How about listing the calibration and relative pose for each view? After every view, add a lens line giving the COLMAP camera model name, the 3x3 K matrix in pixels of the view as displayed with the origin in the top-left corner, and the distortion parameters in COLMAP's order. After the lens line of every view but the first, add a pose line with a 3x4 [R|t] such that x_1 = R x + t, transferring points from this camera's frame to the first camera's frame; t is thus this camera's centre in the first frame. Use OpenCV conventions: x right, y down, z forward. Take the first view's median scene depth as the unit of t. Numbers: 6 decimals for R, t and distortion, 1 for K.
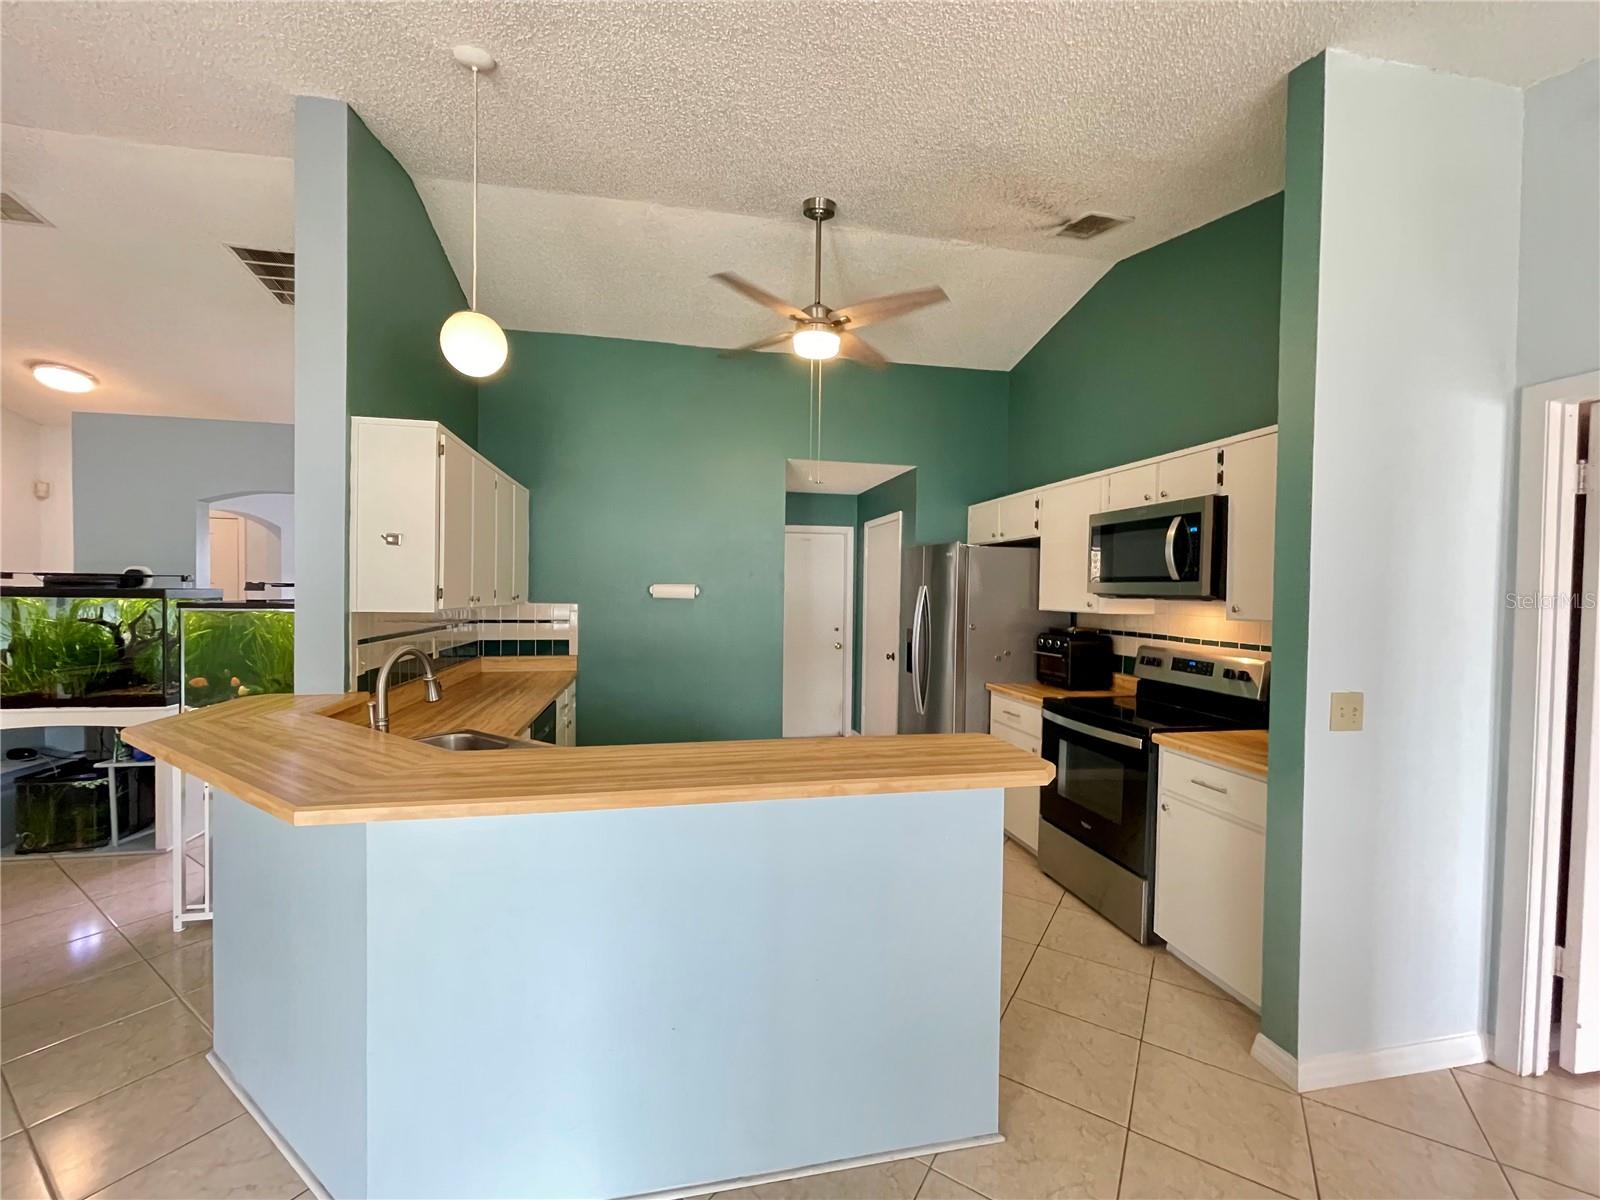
lens RADIAL K [[642.5, 0, 795.6], [0, 642.5, 601.4], [0, 0, 1]] dist [-0.005265, 0.001315]
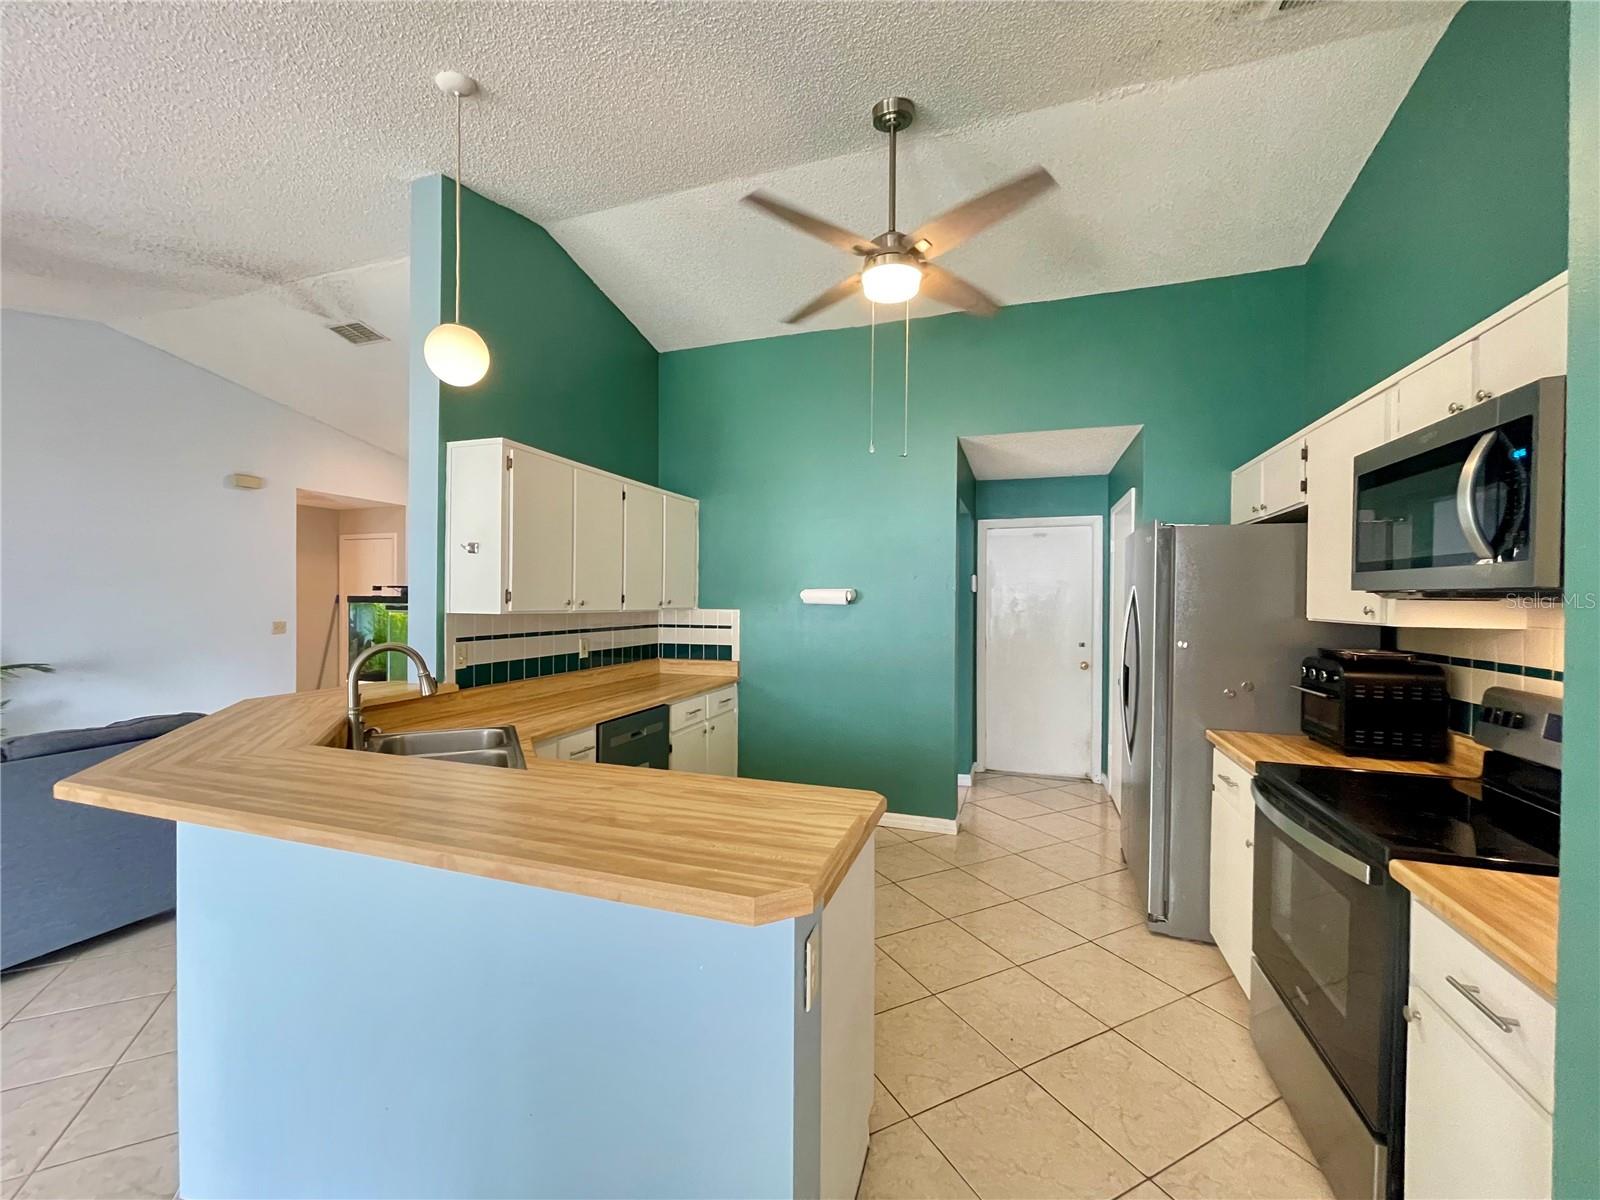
lens RADIAL K [[642.5, 0, 801.0], [0, 642.5, 600.7], [0, 0, 1]] dist [-0.005265, 0.001315]
pose [[0.862579, -0.004713, -0.505901, 0.299329], [-0.004580, 0.999843, -0.017124, 0.007723], [0.505902, 0.017088, 0.862421, 0.232430]]
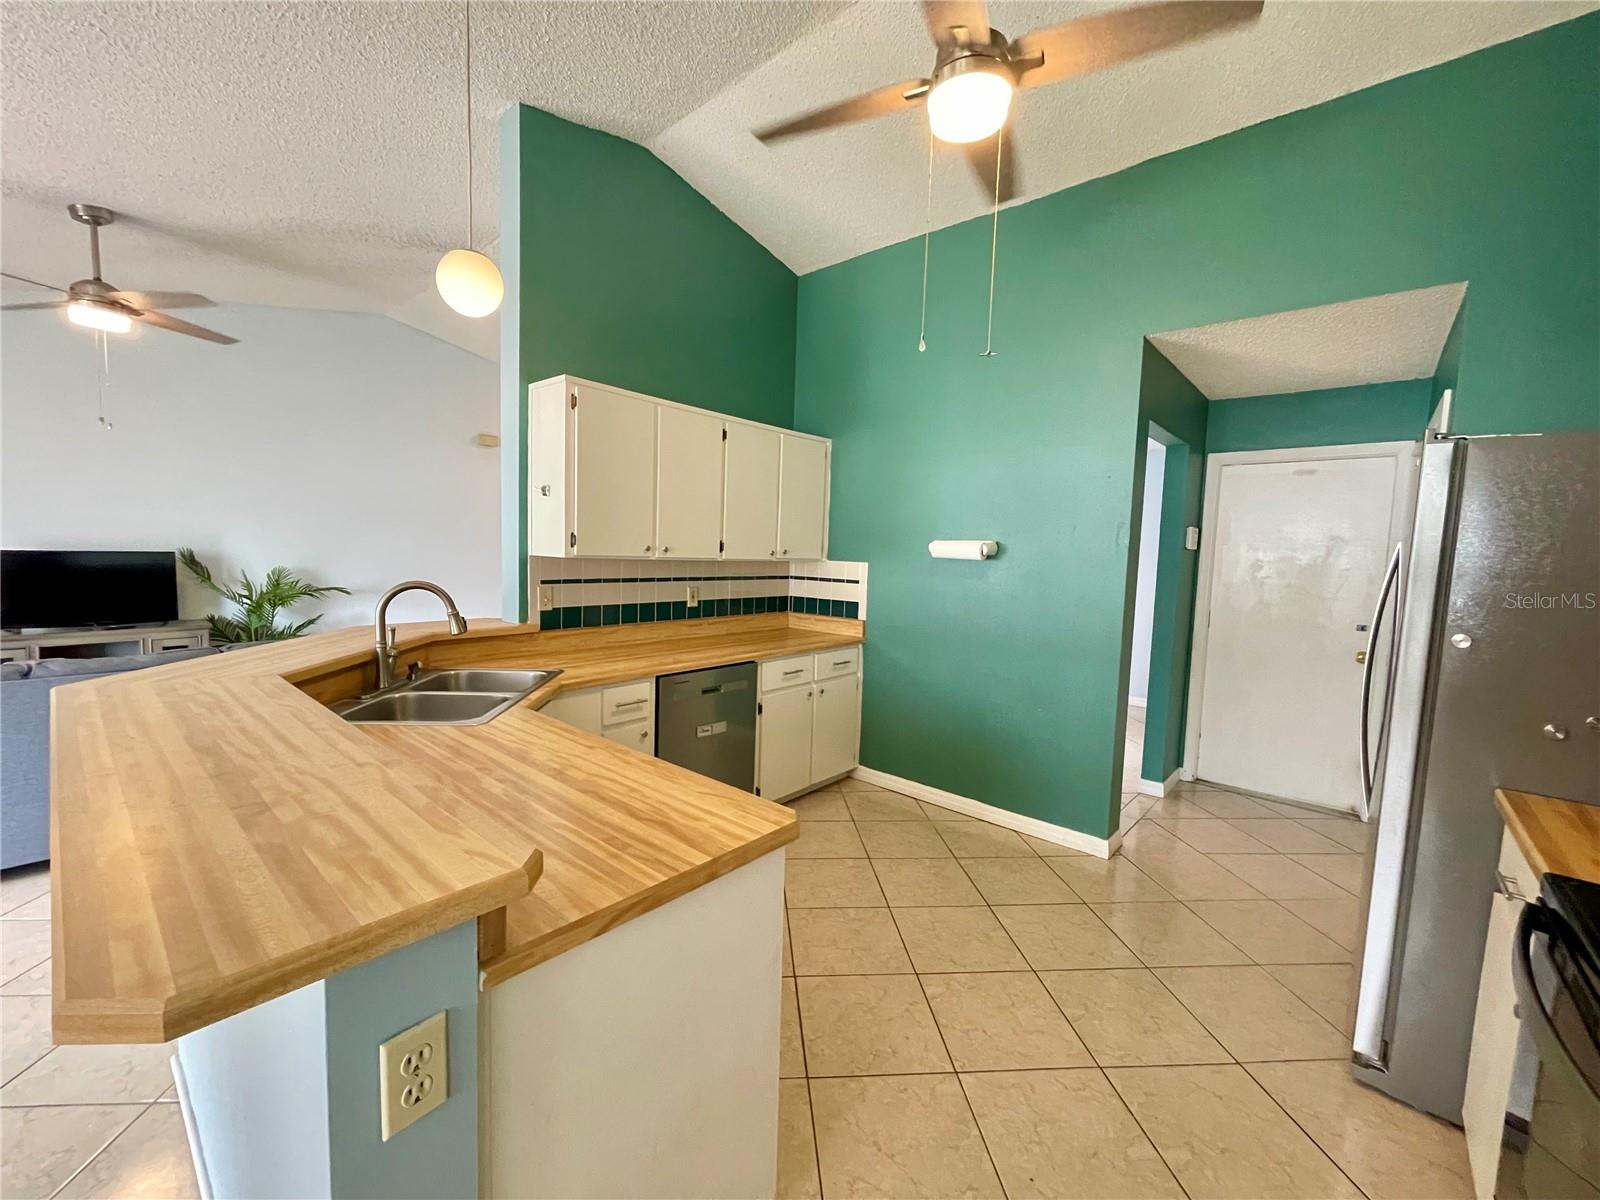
lens RADIAL K [[642.5, 0, 797.3], [0, 642.5, 603.3], [0, 0, 1]] dist [-0.005265, 0.001315]
pose [[0.604838, 0.074504, -0.792856, 0.374055], [-0.036907, 0.997167, 0.065549, 0.006211], [0.795493, -0.010385, 0.605874, 0.472007]]
